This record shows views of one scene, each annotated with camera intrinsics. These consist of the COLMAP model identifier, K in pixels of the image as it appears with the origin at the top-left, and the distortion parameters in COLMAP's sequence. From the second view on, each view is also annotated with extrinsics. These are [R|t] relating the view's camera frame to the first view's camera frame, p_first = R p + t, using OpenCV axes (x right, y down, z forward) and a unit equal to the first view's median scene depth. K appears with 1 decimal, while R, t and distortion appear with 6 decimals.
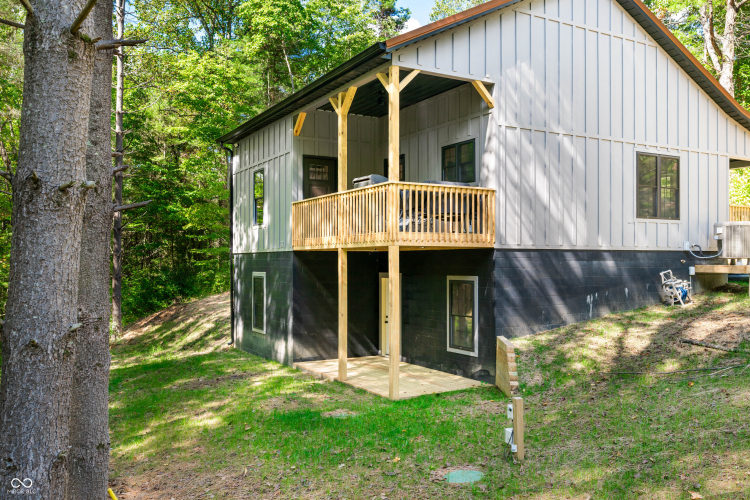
lens RADIAL K [[638.6, 0, 376.3], [0, 638.6, 252.6], [0, 0, 1]] dist [0.001302, -0.010019]
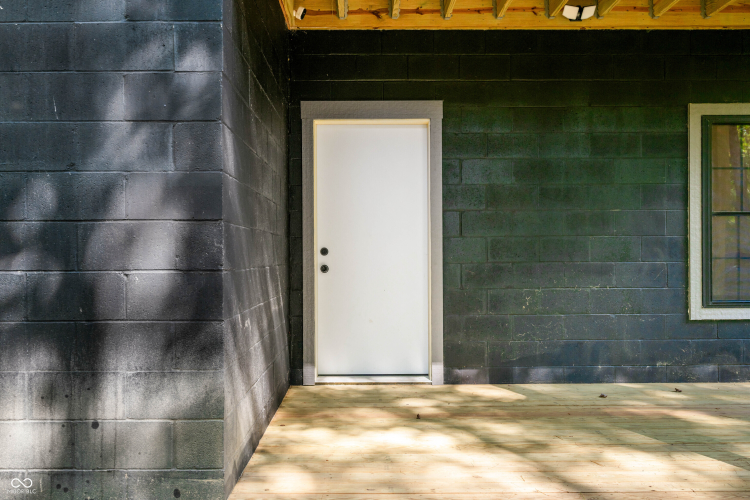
lens RADIAL K [[638.6, 0, 373.9], [0, 638.6, 251.1], [0, 0, 1]] dist [0.001302, -0.010019]
pose [[0.495717, -0.001204, 0.868483, -0.259505], [-0.008077, 0.999949, 0.005996, 0.108520], [-0.868446, -0.009987, 0.495683, 0.914858]]
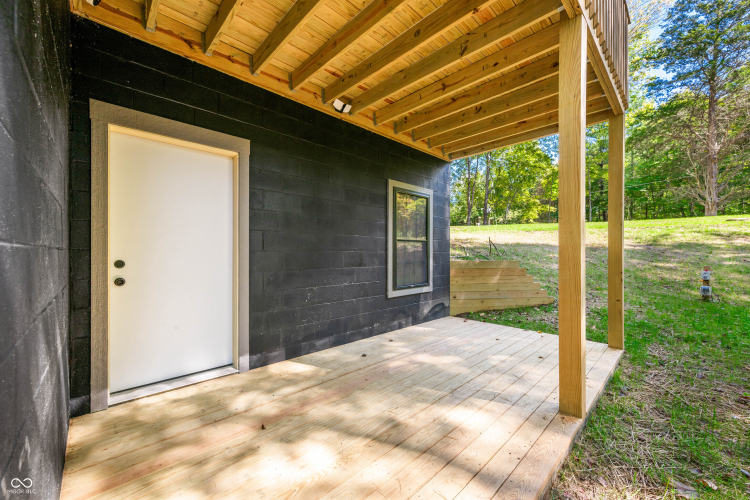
lens RADIAL K [[291.6, 0, 374.3], [0, 291.6, 252.5], [0, 0, 1]] dist [-0.000963, -0.000204]
pose [[-0.230593, -0.003186, 0.973045, -0.156060], [-0.019415, 0.999811, -0.001327, 0.102773], [-0.972856, -0.019198, -0.230612, 1.011386]]
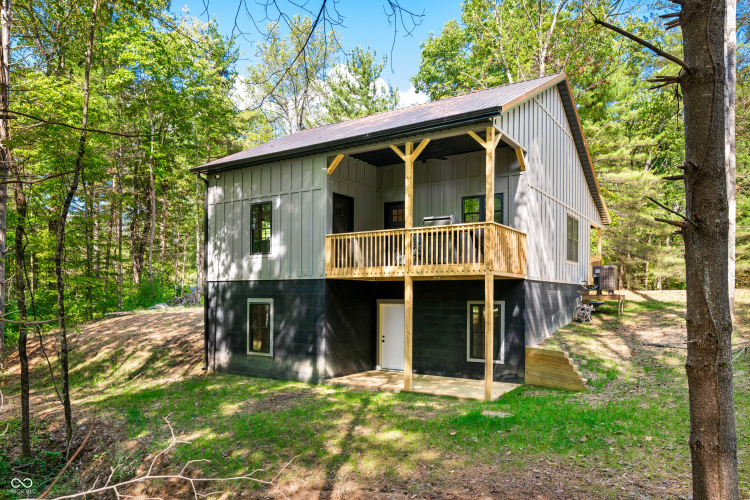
lens RADIAL K [[522.6, 0, 385.9], [0, 522.6, 291.5], [0, 0, 1]] dist [-0.009212, 0.002554]
pose [[0.888306, 0.010808, 0.459126, -0.467894], [-0.012280, 0.999925, 0.000221, 0.018337], [-0.459089, -0.005834, 0.888371, 0.159166]]
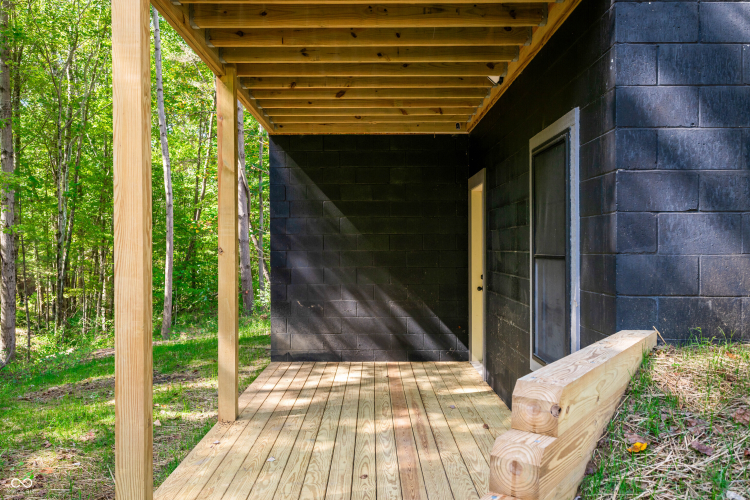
lens RADIAL K [[638.6, 0, 374.7], [0, 638.6, 247.5], [0, 0, 1]] dist [0.001302, -0.010019]
pose [[0.867718, -0.001509, -0.497055, 0.191229], [0.010547, 0.999826, 0.015377, 0.080209], [0.496945, -0.018586, 0.867583, 0.634308]]
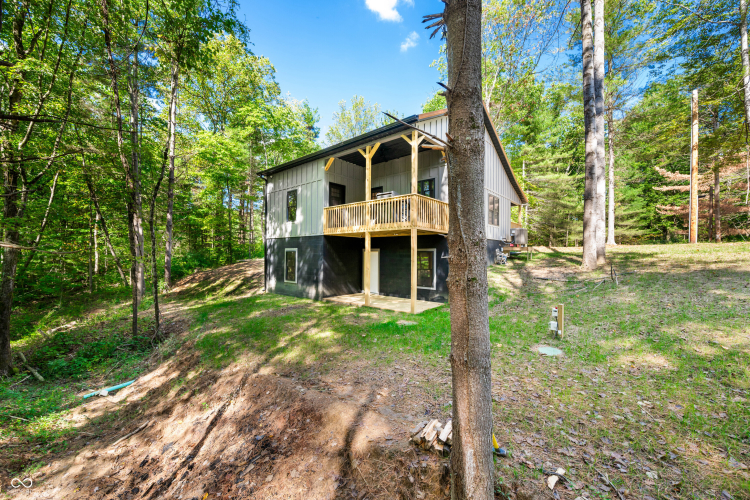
lens RADIAL K [[291.6, 0, 377.9], [0, 291.6, 245.5], [0, 0, 1]] dist [-0.000963, -0.000204]
pose [[0.942384, 0.018710, 0.334010, -0.267139], [-0.012590, 0.999711, -0.020476, 0.042406], [-0.334297, 0.015091, 0.942347, 0.195194]]
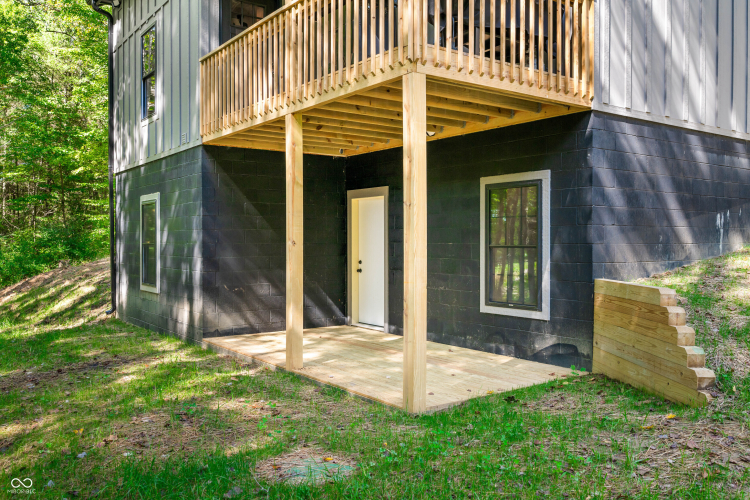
lens RADIAL K [[638.6, 0, 377.0], [0, 638.6, 242.4], [0, 0, 1]] dist [0.001302, -0.010019]
pose [[0.994082, -0.000349, 0.108633, -0.037600], [-0.001564, 0.999845, 0.017522, 0.077958], [-0.108622, -0.017588, 0.993927, 0.424537]]
